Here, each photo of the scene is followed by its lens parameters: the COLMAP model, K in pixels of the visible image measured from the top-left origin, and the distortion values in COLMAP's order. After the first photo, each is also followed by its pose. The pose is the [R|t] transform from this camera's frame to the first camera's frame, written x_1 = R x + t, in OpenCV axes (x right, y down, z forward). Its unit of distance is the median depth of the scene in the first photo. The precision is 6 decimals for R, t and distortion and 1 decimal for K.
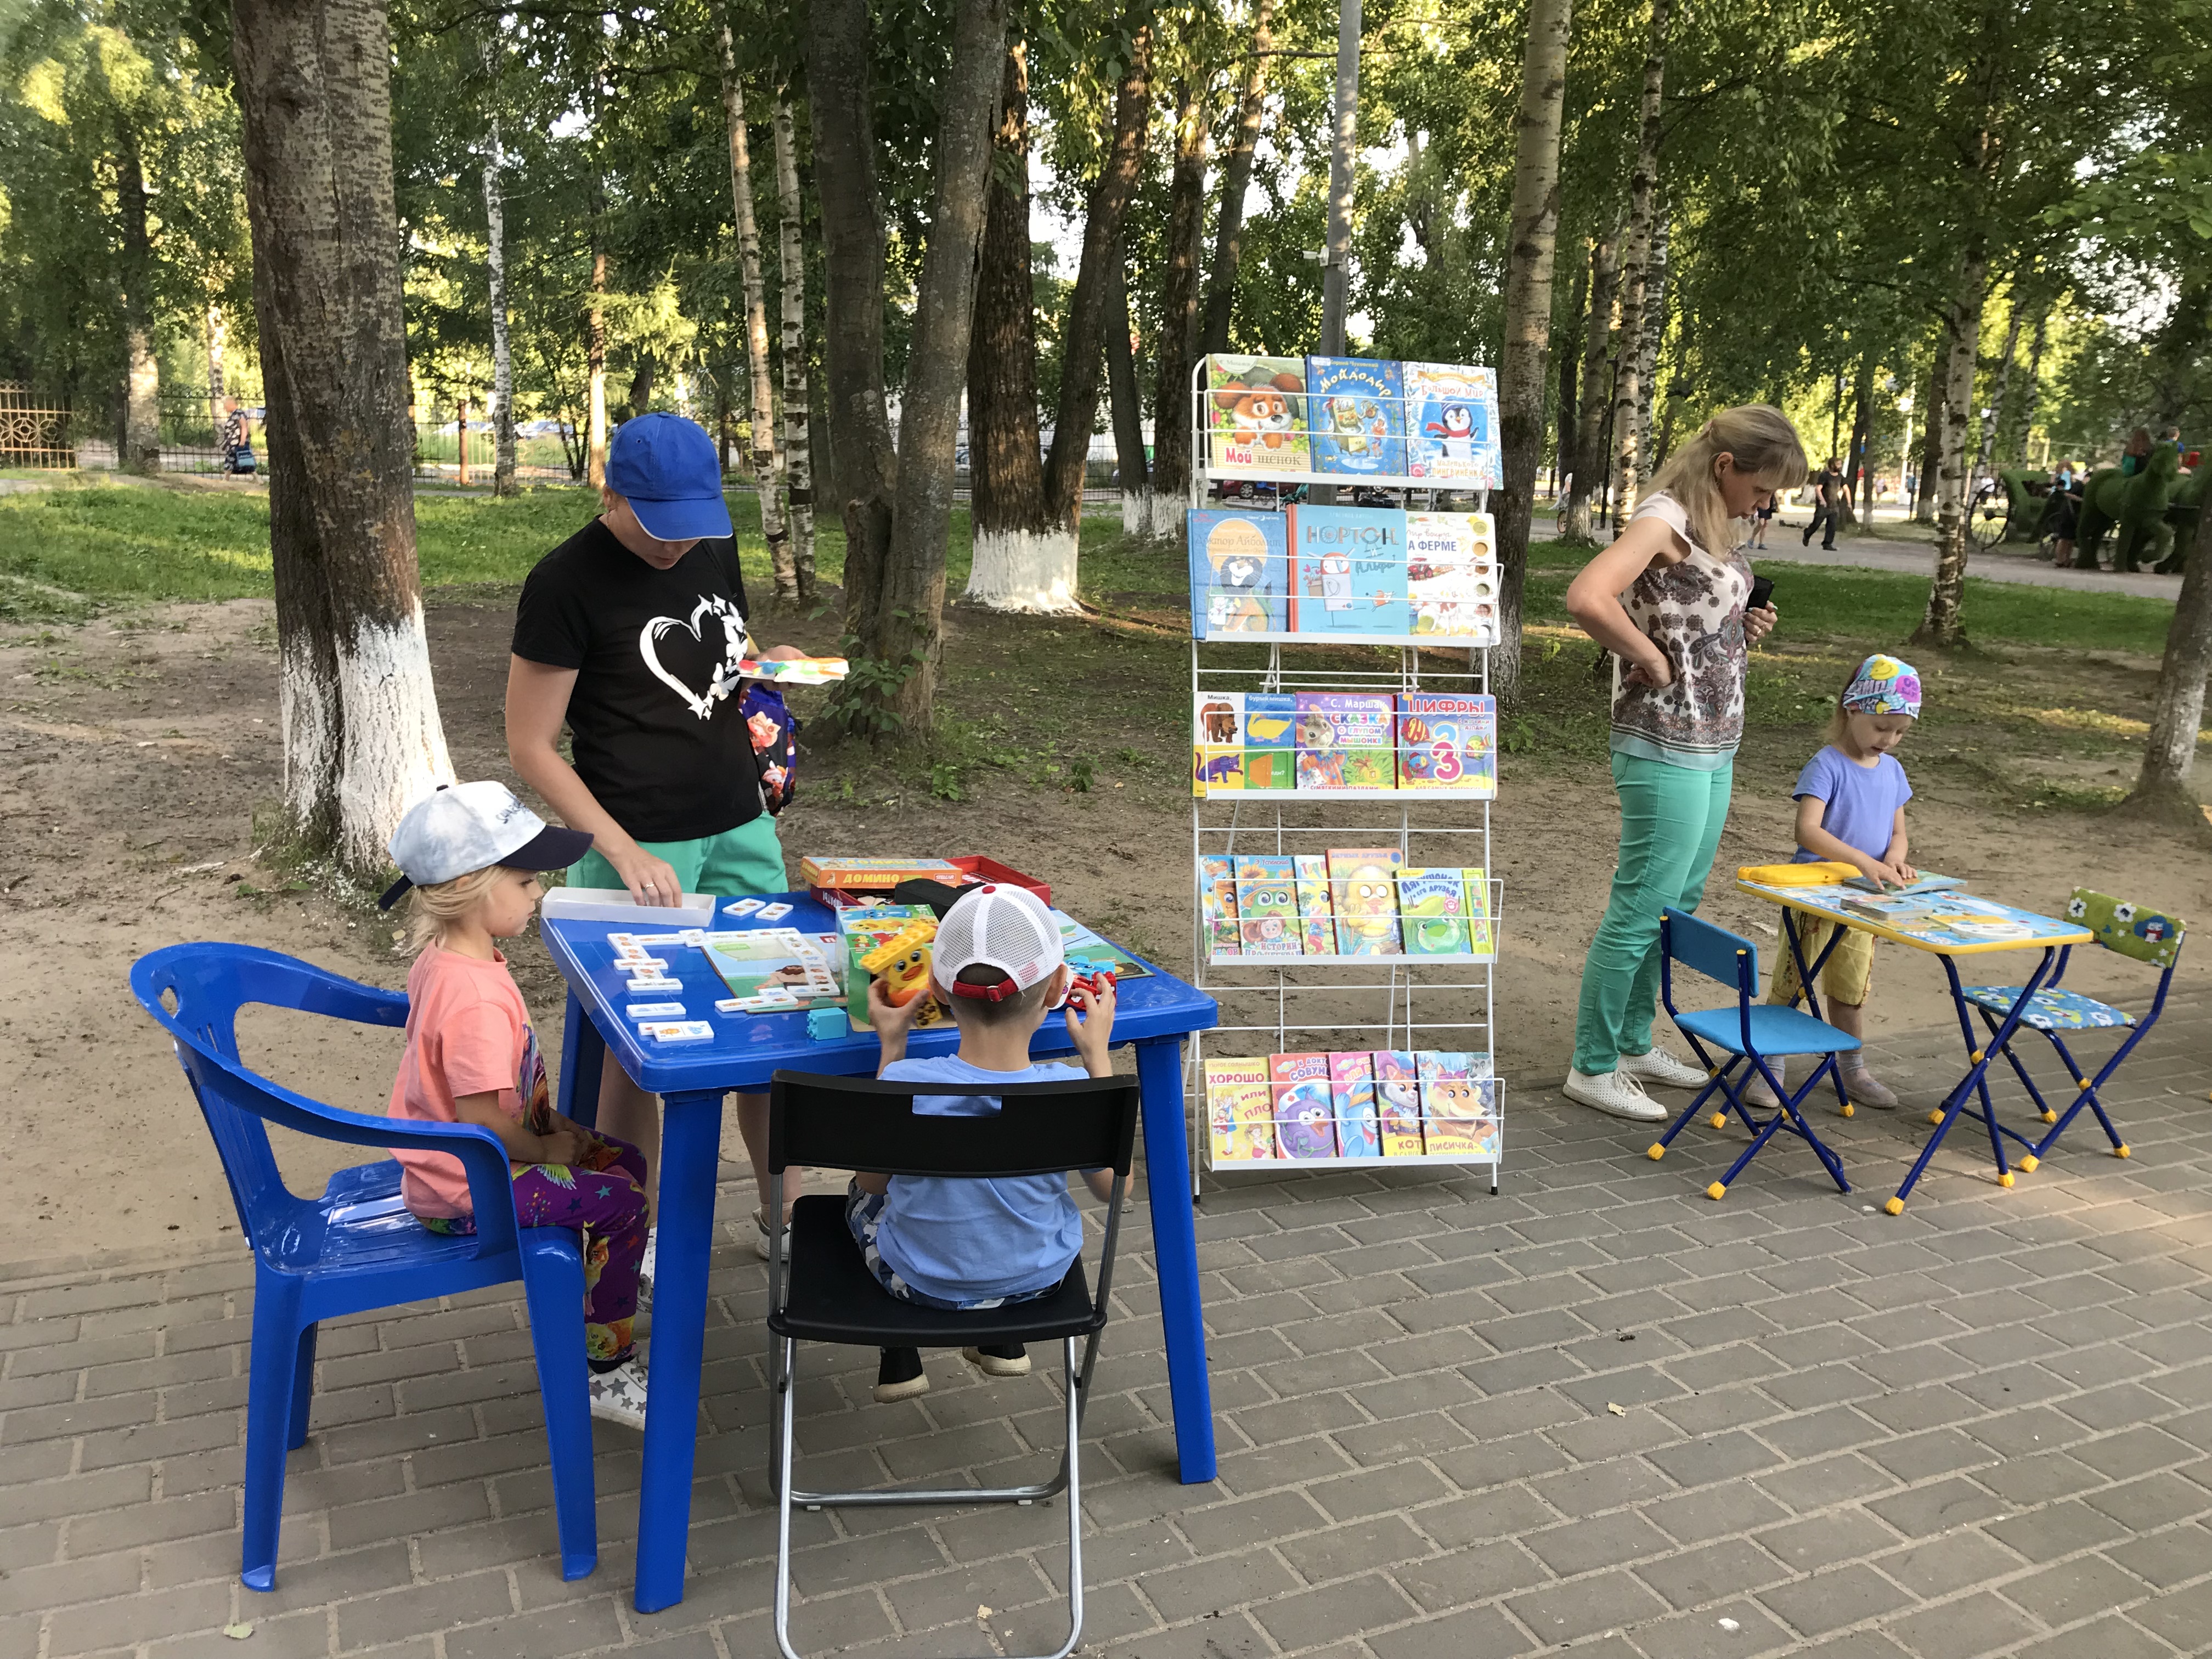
lens RADIAL K [[1819.0, 0, 1106.0], [0, 1819.0, 829.5], [0, 0, 1]] dist [0.061325, -0.055008]
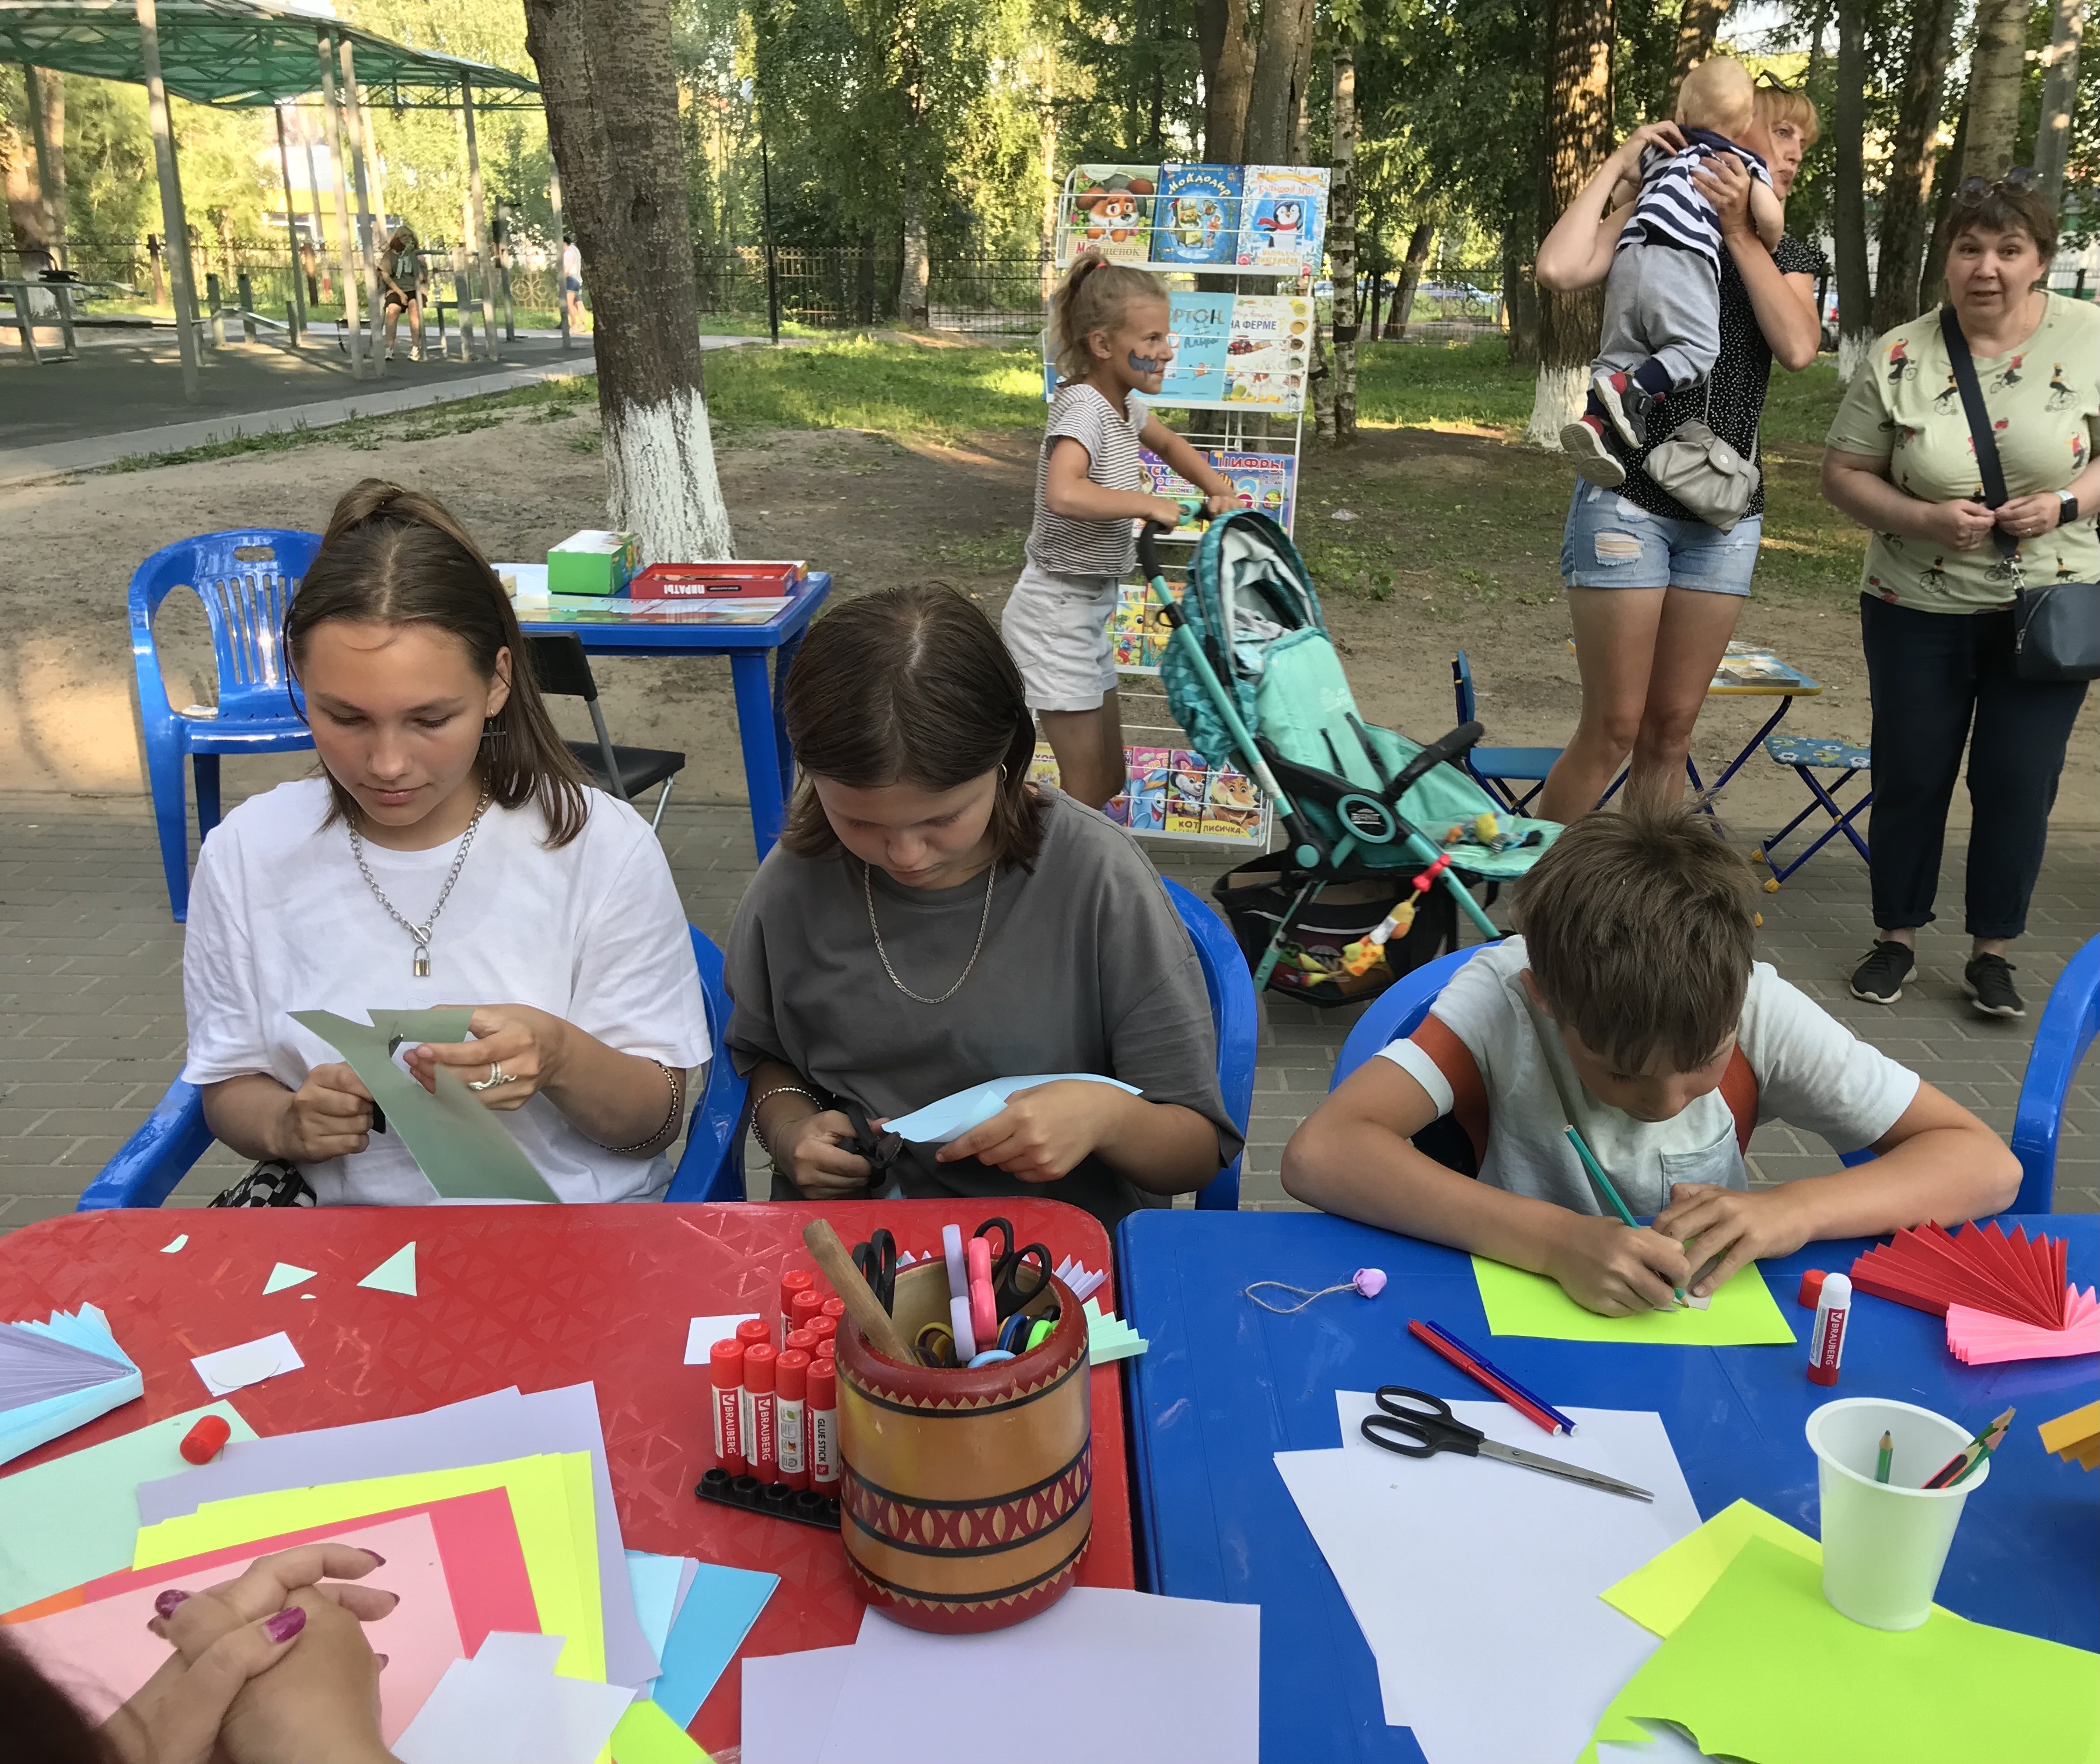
lens RADIAL K [[1827.9, 0, 1050.0], [0, 1827.9, 882.0], [0, 0, 1]] dist [-0.001796, 0.012252]
pose [[0.919908, 0.107856, -0.377009, 0.541324], [-0.068277, 0.990799, 0.116855, 0.072542], [0.386144, -0.081755, 0.918808, -0.167541]]
